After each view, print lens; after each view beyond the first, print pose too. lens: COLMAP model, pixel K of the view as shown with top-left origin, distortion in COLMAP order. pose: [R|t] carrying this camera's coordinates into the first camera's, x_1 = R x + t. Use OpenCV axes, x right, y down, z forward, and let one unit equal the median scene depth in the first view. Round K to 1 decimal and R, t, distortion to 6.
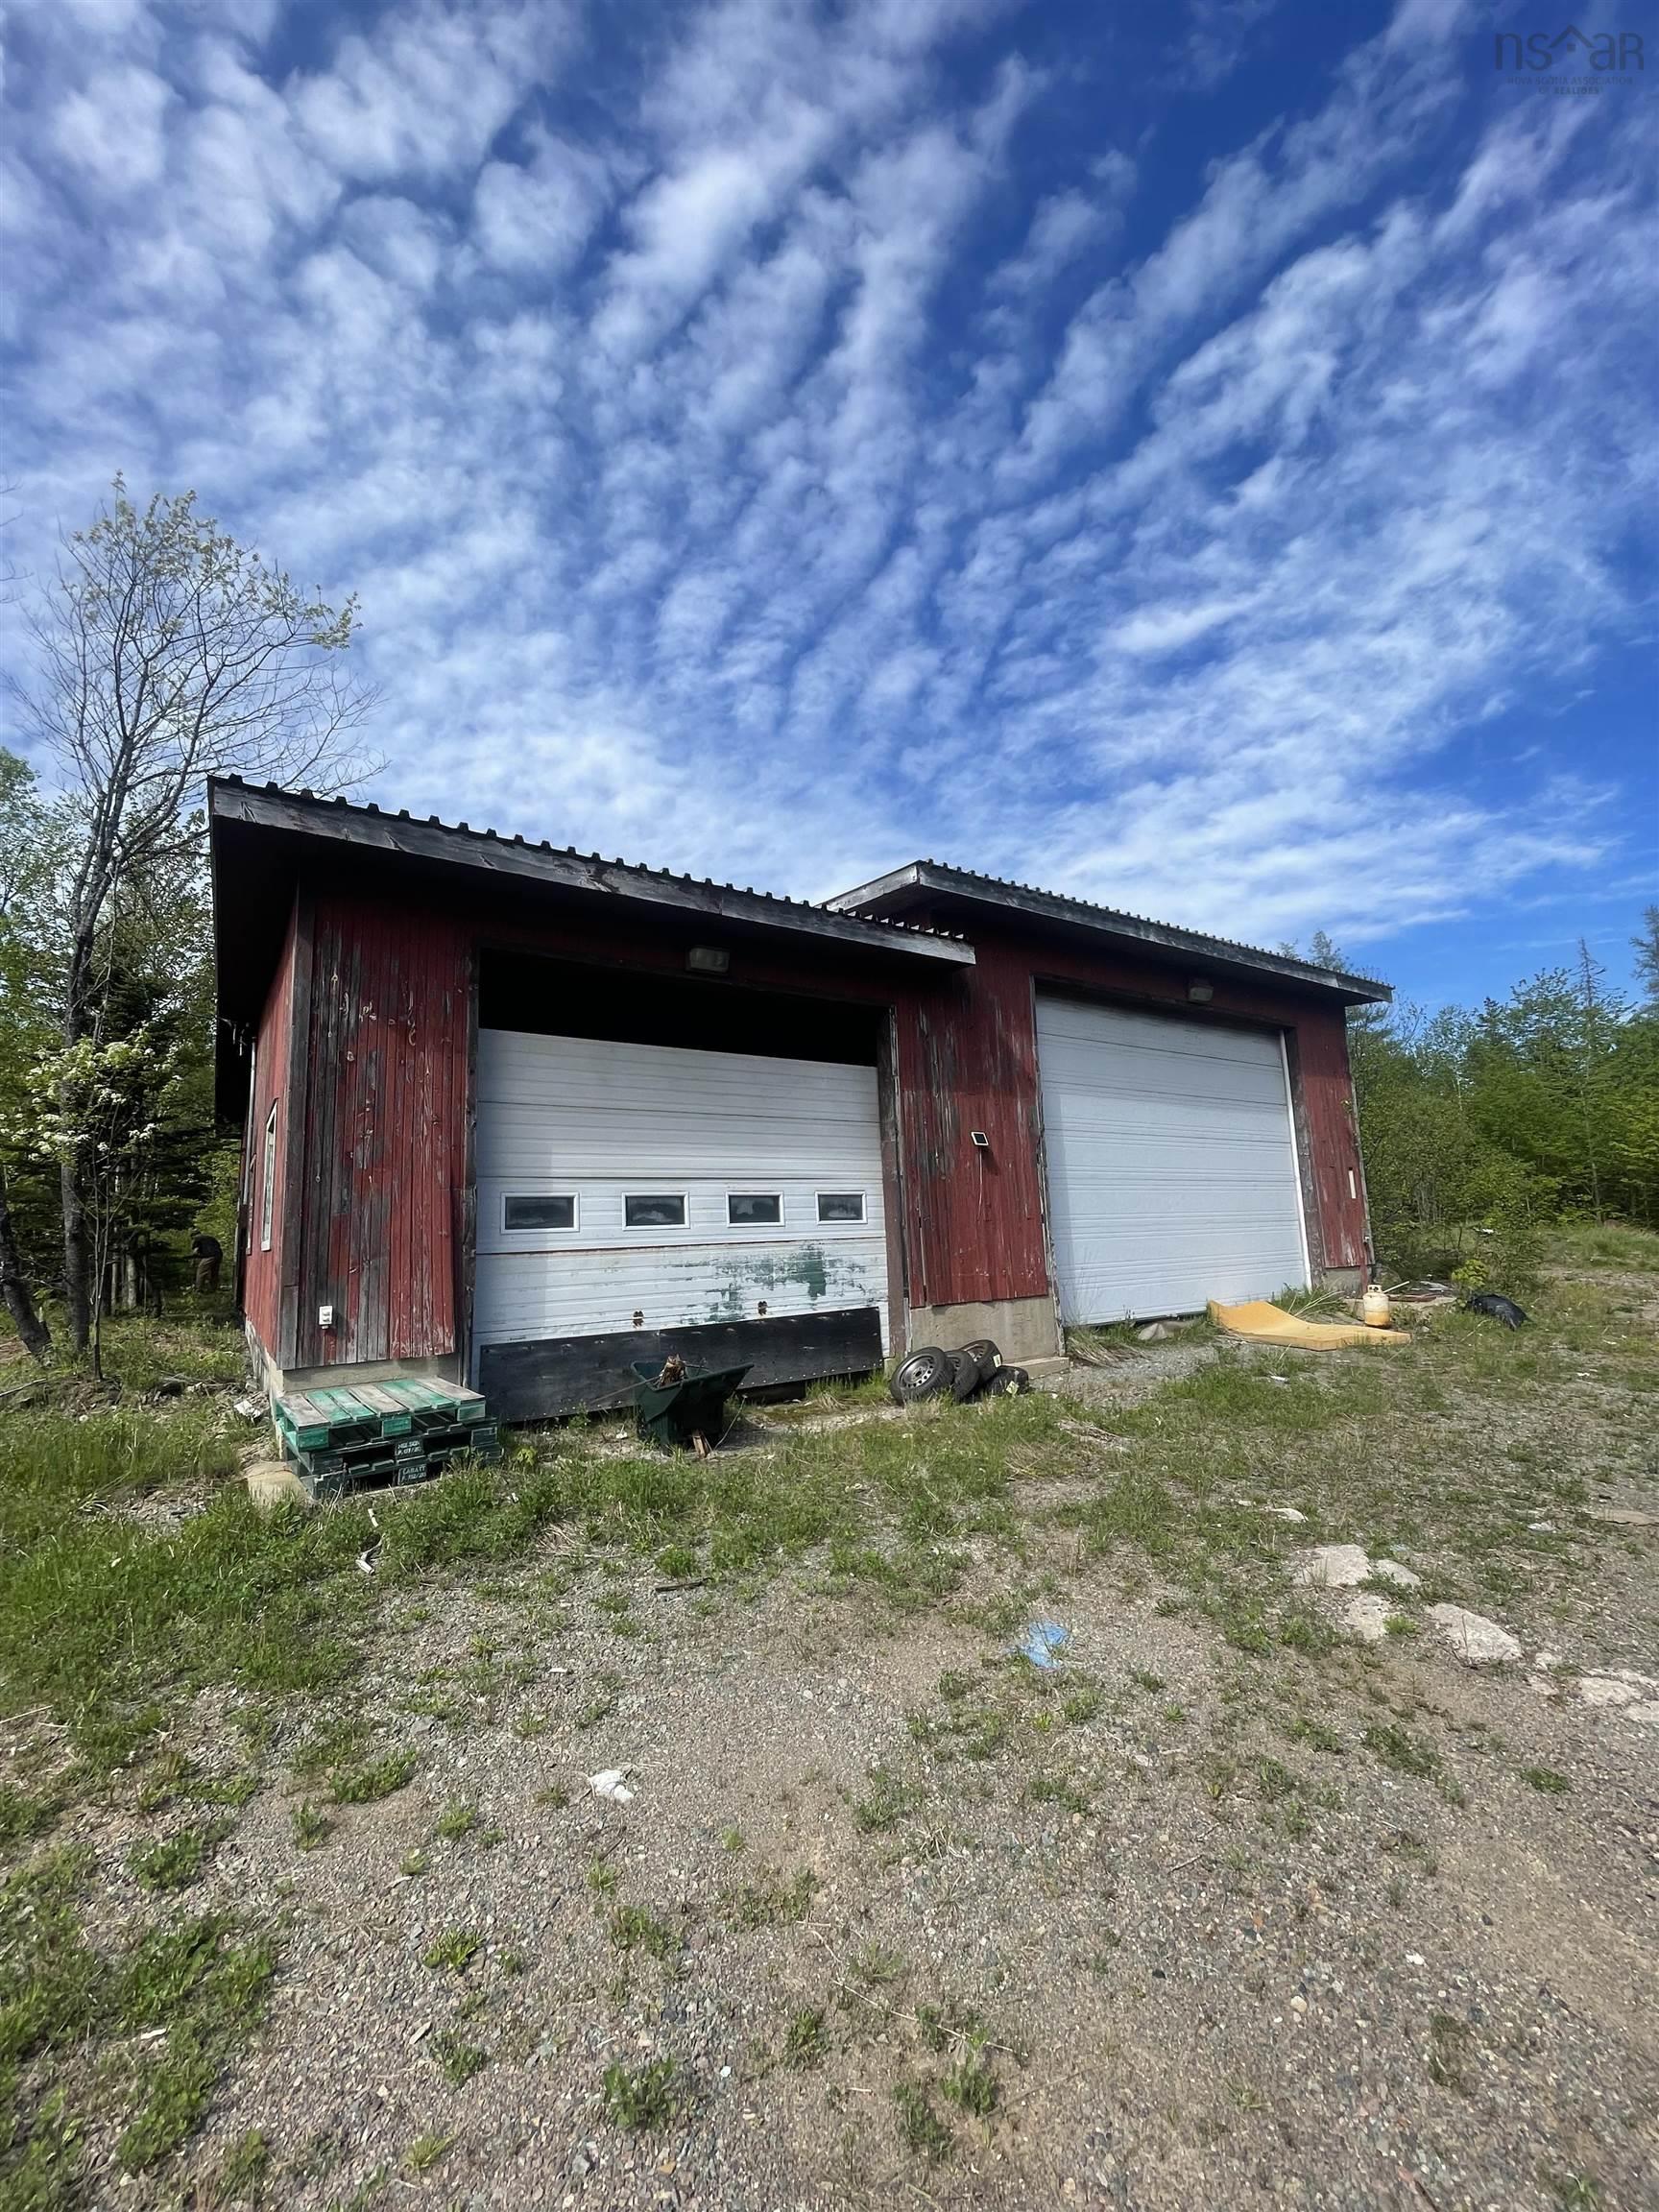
lens RADIAL K [[879.4, 0, 839.2], [0, 879.4, 1106.3], [0, 0, 1]] dist [-0.003838, -0.000415]
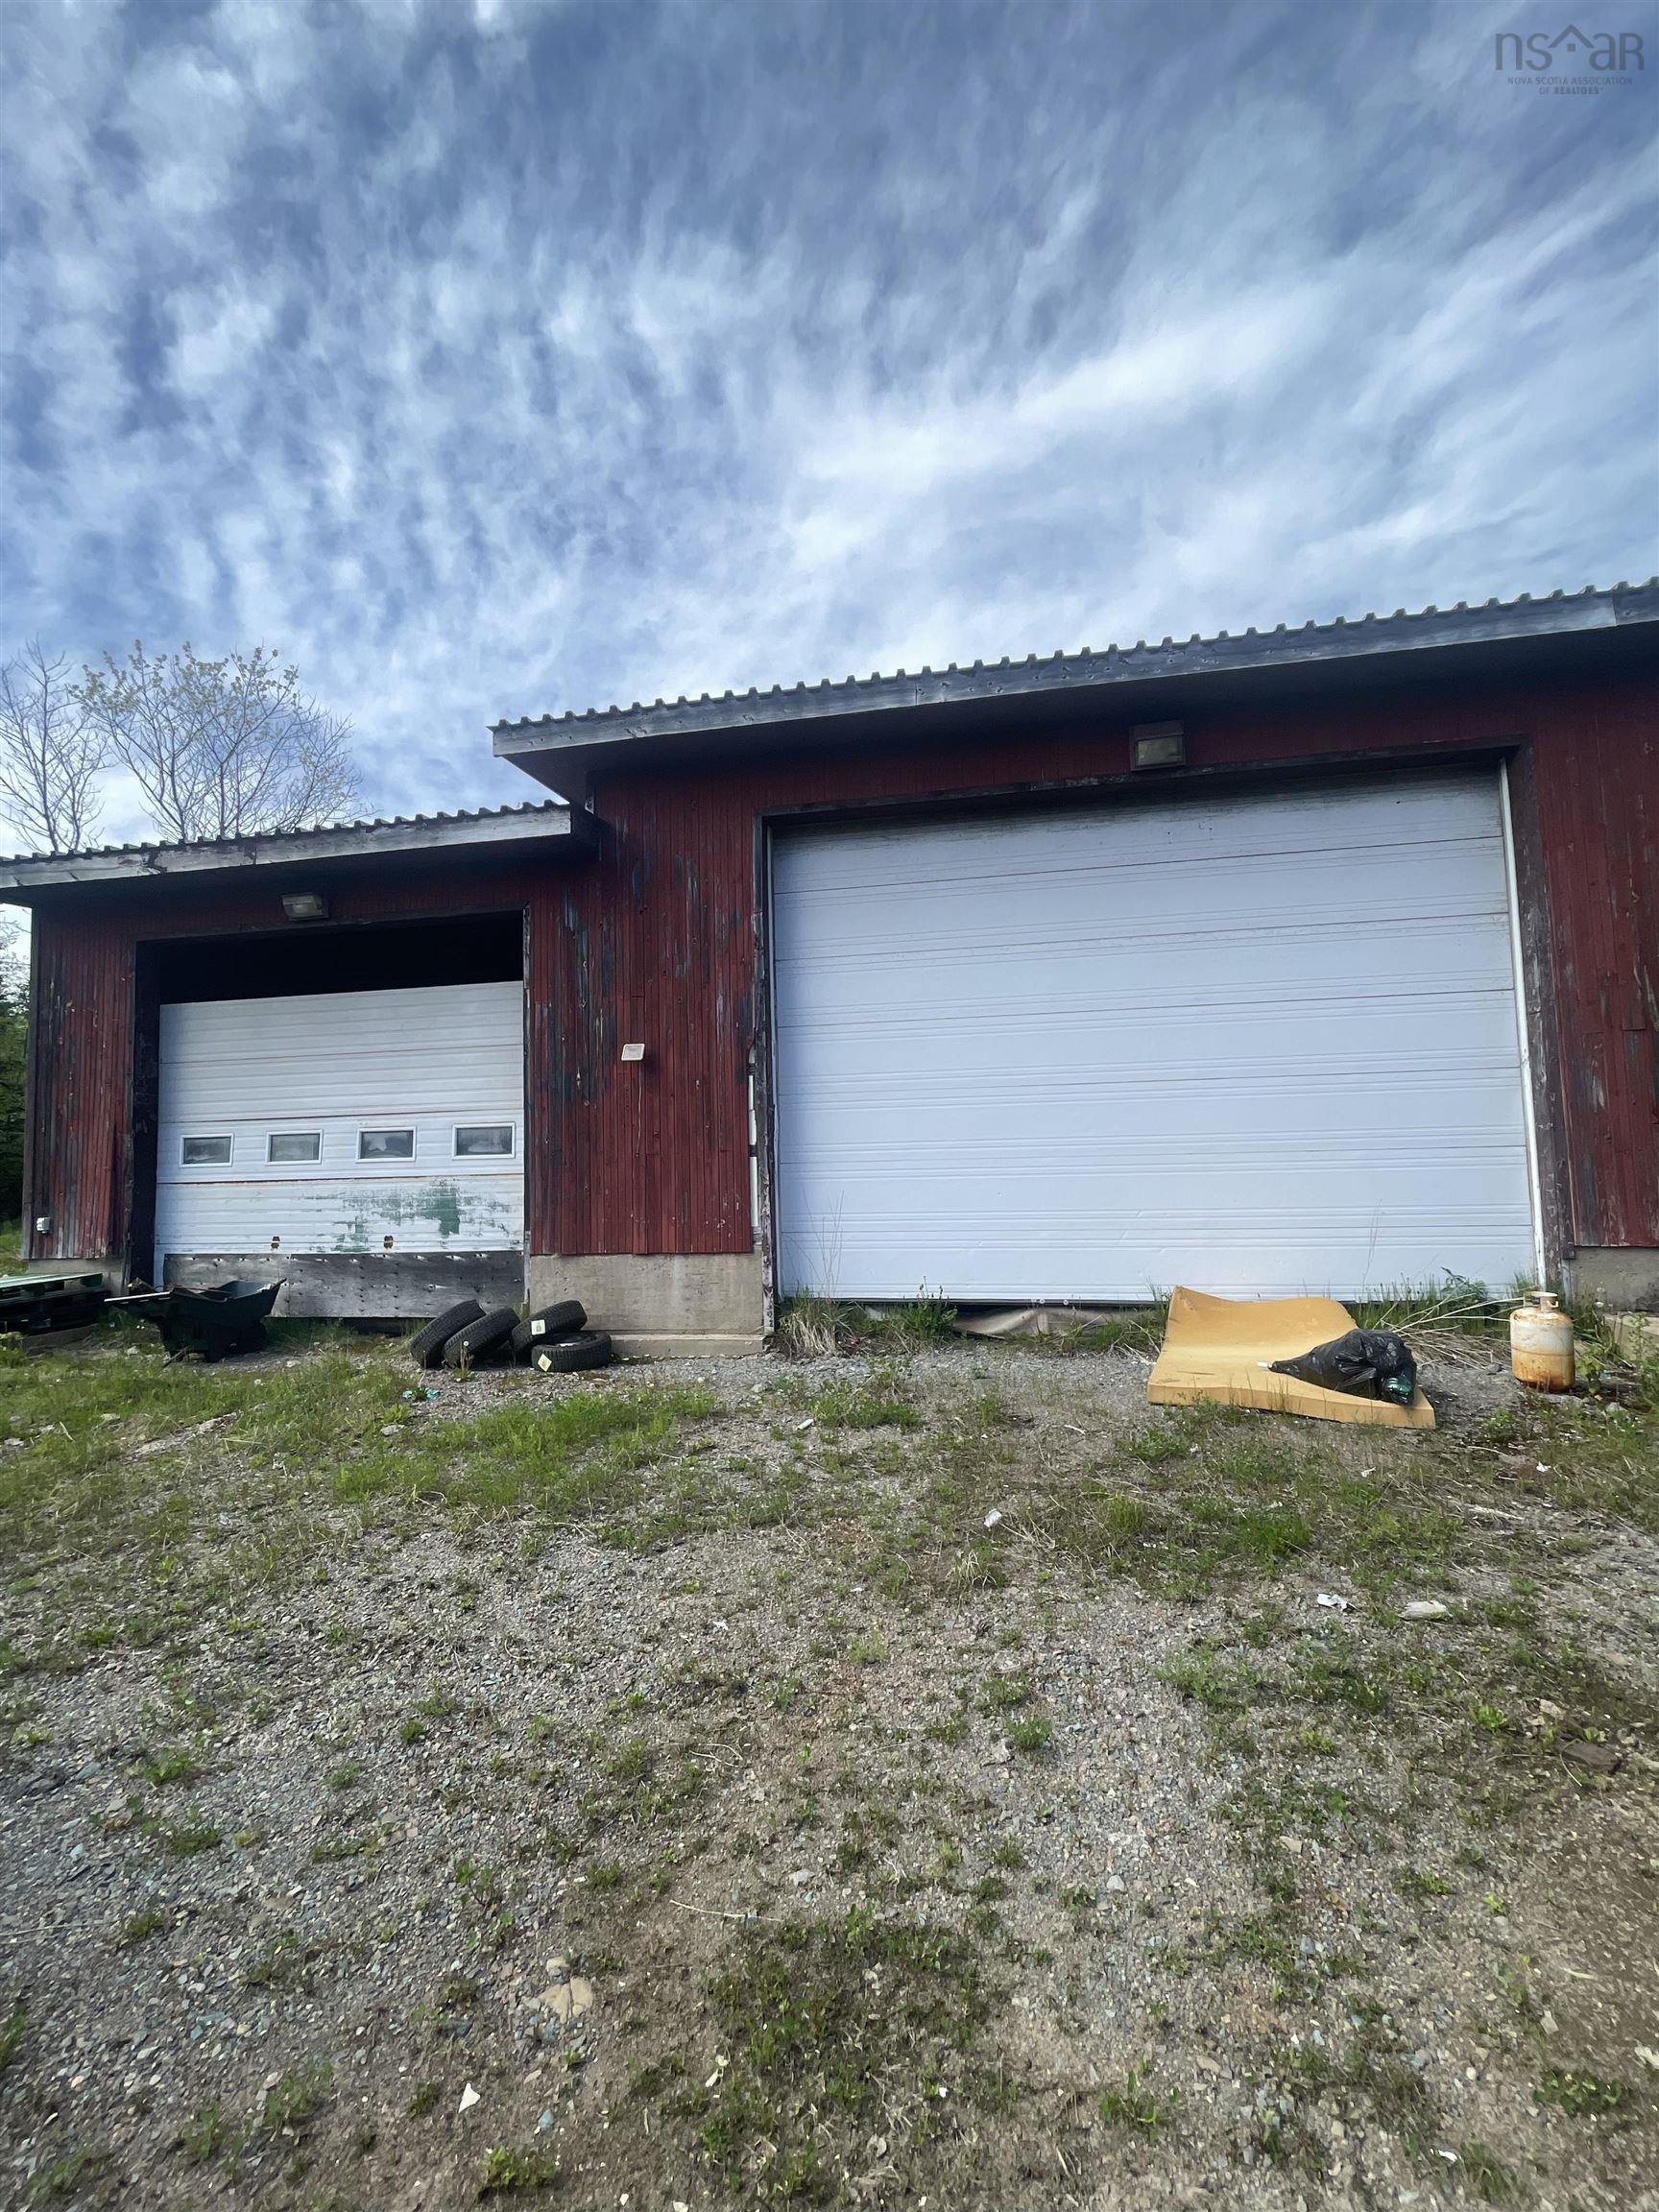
lens RADIAL K [[879.4, 0, 834.5], [0, 879.4, 1110.3], [0, 0, 1]] dist [-0.003838, -0.000415]
pose [[0.719573, -0.027396, -0.693876, 0.940023], [0.101300, 0.992674, 0.065858, 0.061893], [0.686988, -0.117679, 0.717077, 0.617760]]
